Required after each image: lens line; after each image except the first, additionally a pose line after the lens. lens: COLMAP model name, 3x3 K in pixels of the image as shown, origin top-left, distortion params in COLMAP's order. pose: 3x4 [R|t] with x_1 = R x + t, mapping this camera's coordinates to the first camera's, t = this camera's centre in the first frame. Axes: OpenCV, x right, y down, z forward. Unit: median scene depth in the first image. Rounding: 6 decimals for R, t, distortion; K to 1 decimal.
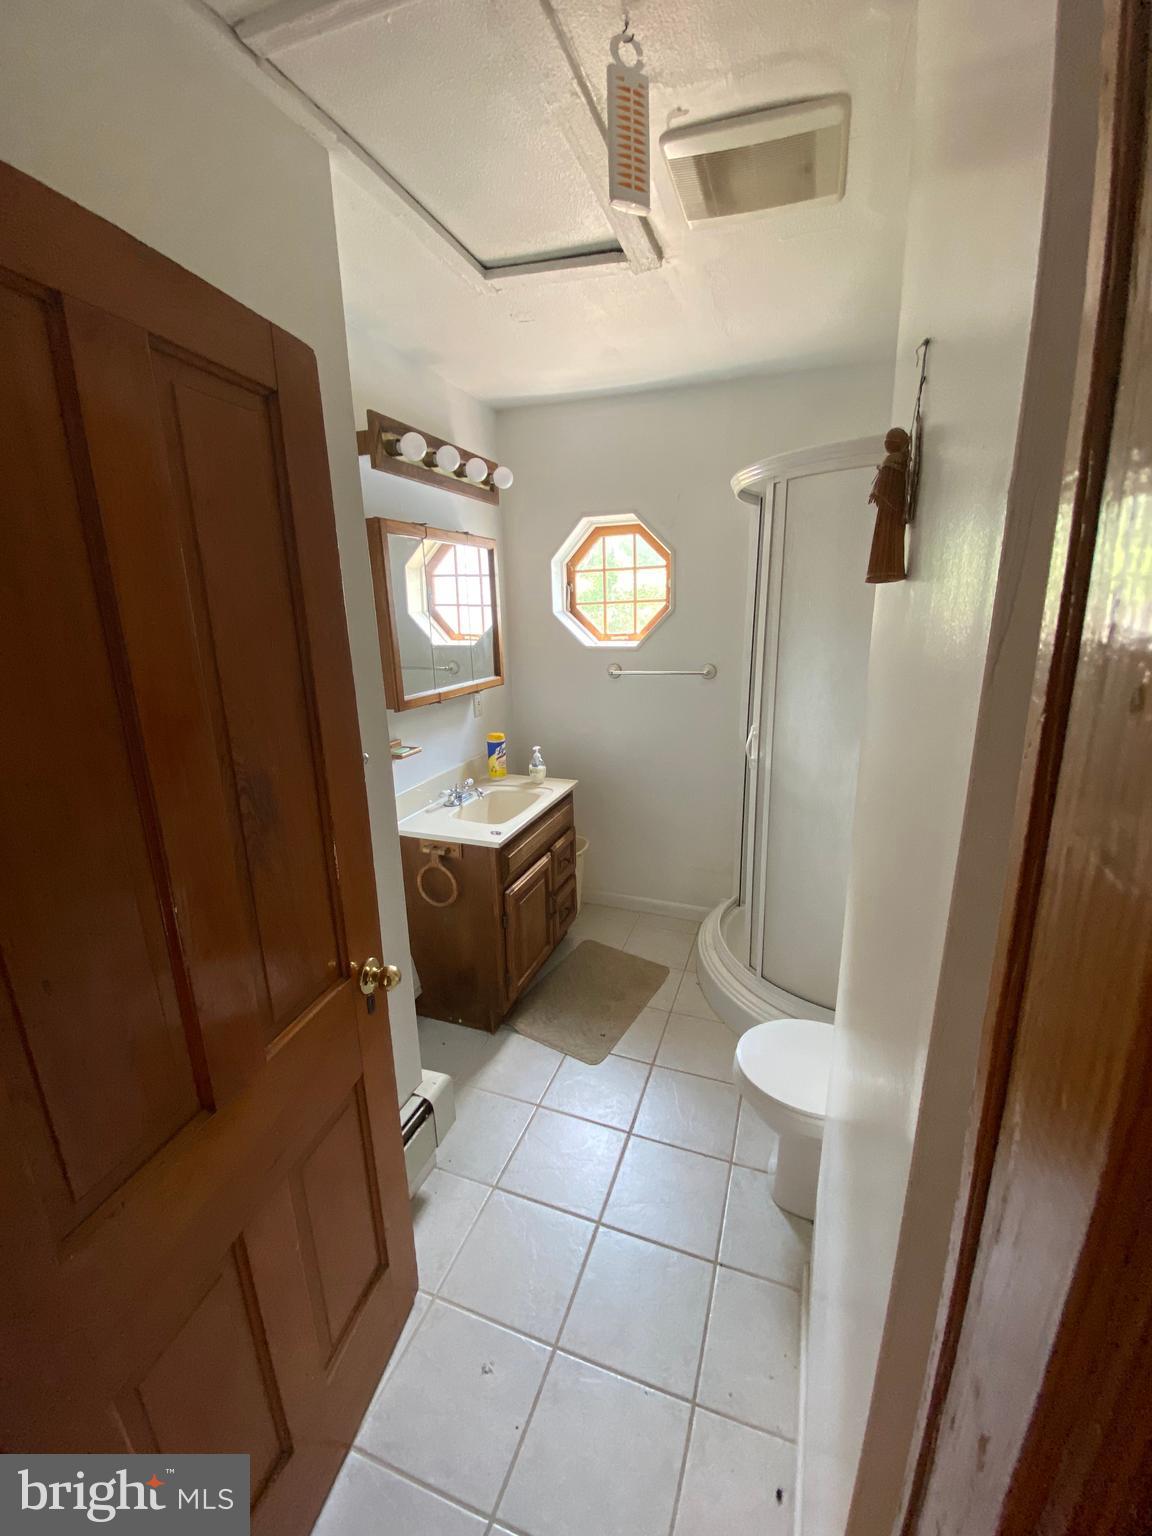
lens RADIAL K [[611.0, 0, 565.5], [0, 611.0, 768.5], [0, 0, 1]] dist [0.027382, -0.025437]
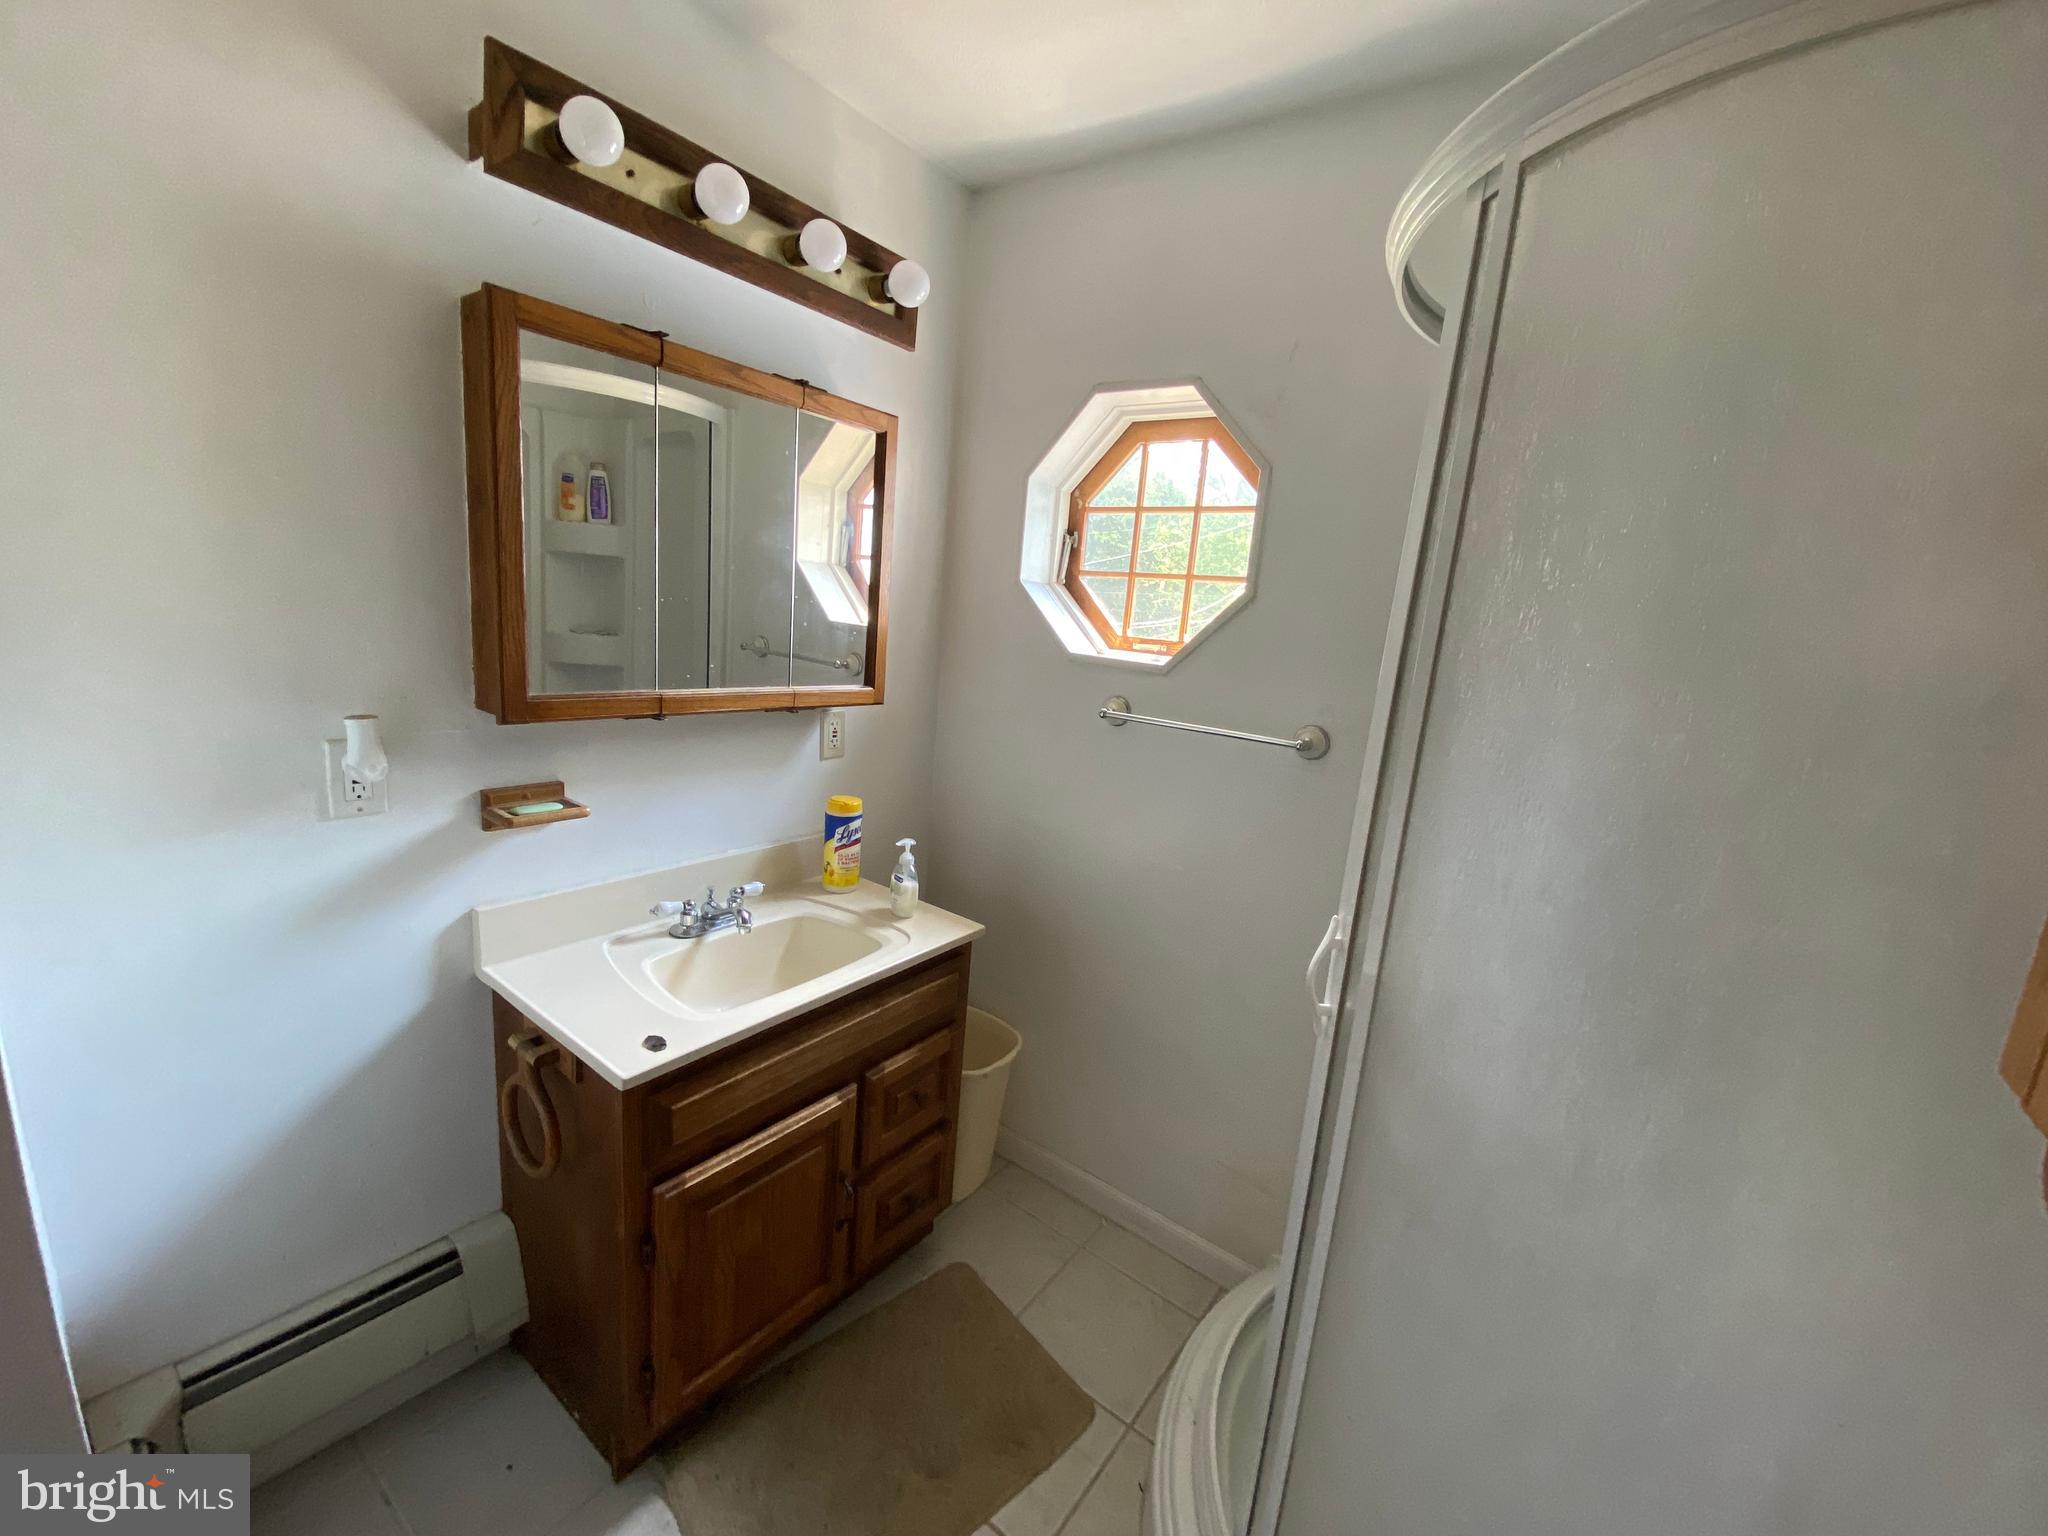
lens RADIAL K [[814.7, 0, 1023.9], [0, 814.7, 766.1], [0, 0, 1]] dist [0.027382, -0.025437]
pose [[0.958970, 0.161981, -0.232676, 0.176751], [-0.177738, 0.982892, -0.048287, -0.076758], [0.220874, 0.087661, 0.971355, 0.384658]]
